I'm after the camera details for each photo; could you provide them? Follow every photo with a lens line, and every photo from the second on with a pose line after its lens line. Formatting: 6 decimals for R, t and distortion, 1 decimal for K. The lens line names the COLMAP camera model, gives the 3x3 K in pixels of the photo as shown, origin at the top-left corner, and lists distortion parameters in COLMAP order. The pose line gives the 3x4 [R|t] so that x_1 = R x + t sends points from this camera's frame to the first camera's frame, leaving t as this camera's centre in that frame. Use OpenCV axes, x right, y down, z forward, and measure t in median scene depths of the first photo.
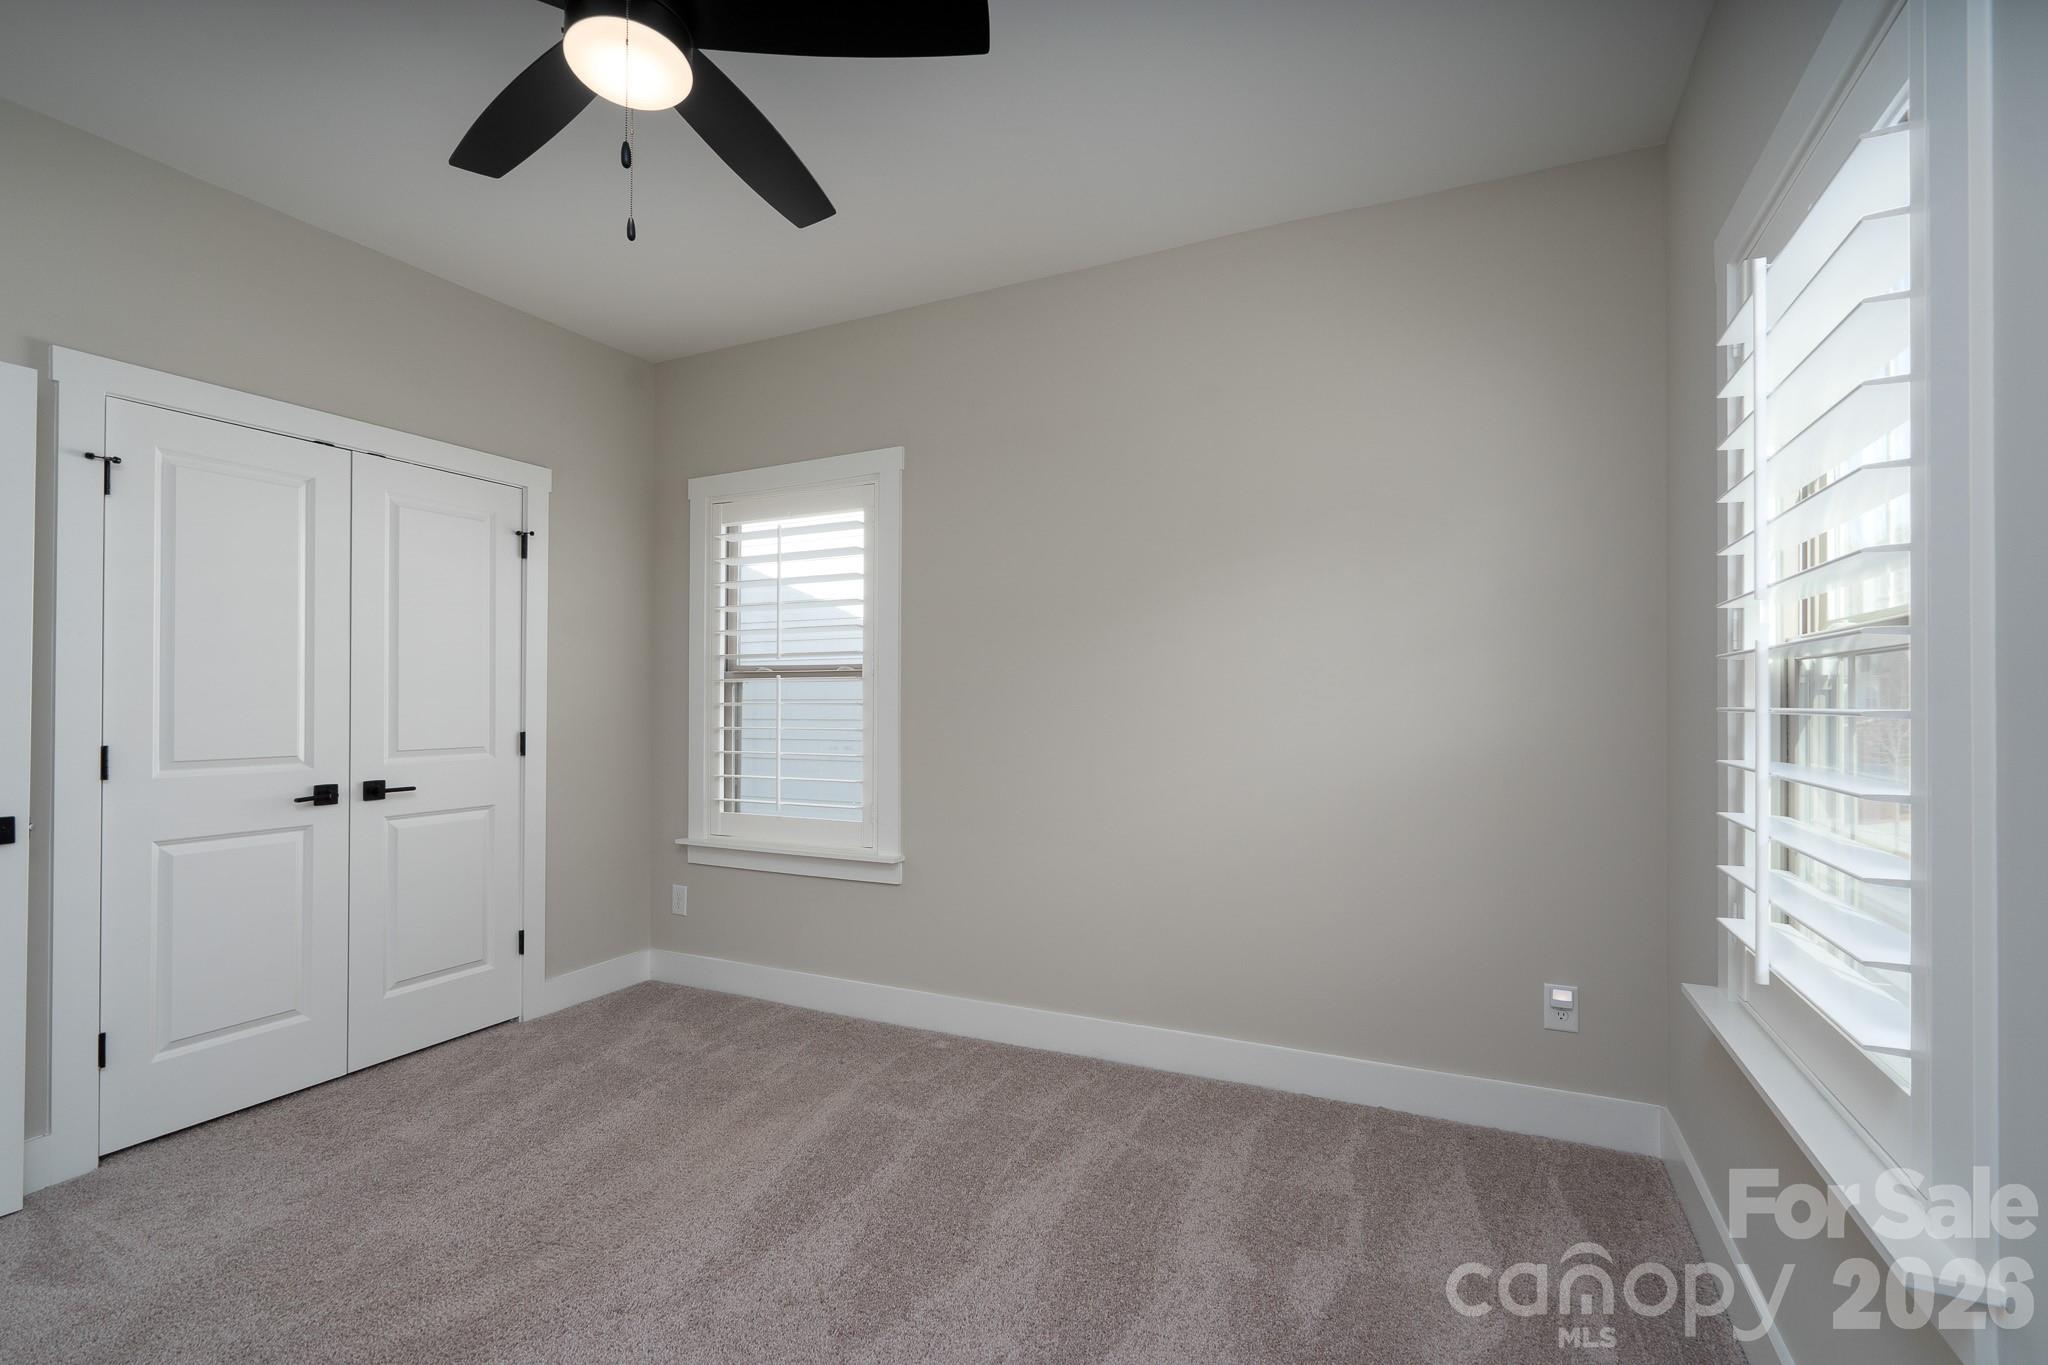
lens RADIAL K [[937.2, 0, 1025.8], [0, 937.2, 679.4], [0, 0, 1]] dist [-0.001965, 0.002763]
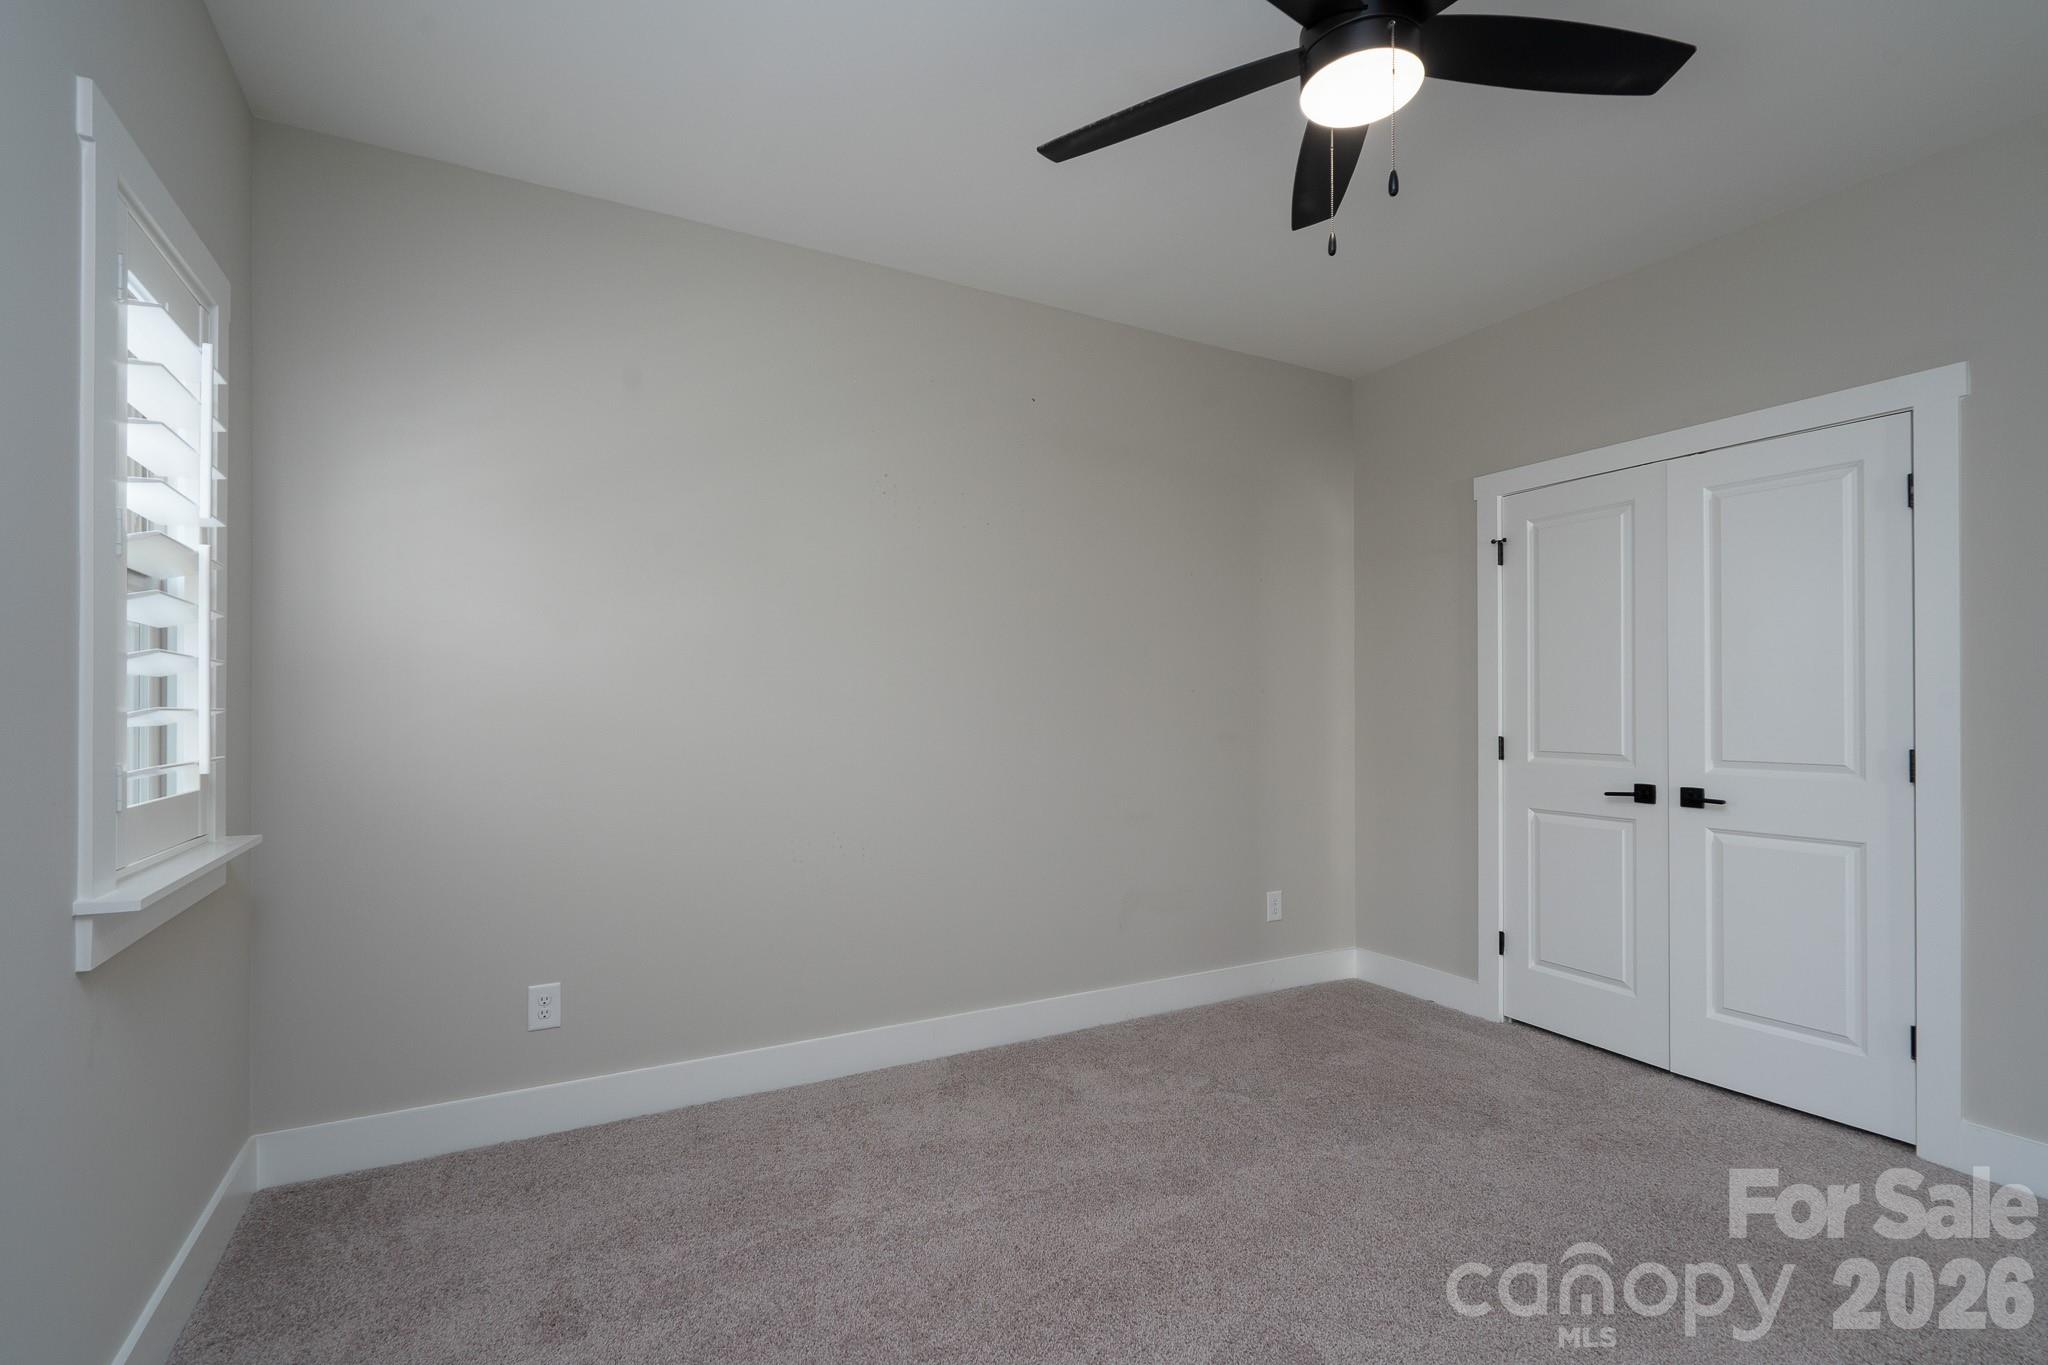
lens RADIAL K [[937.2, 0, 1028.1], [0, 937.2, 694.4], [0, 0, 1]] dist [-0.001965, 0.002763]
pose [[-0.562250, -0.007617, -0.826932, 0.512864], [0.015284, 0.999691, -0.019600, 0.018327], [0.826826, -0.023659, -0.561960, 0.970837]]
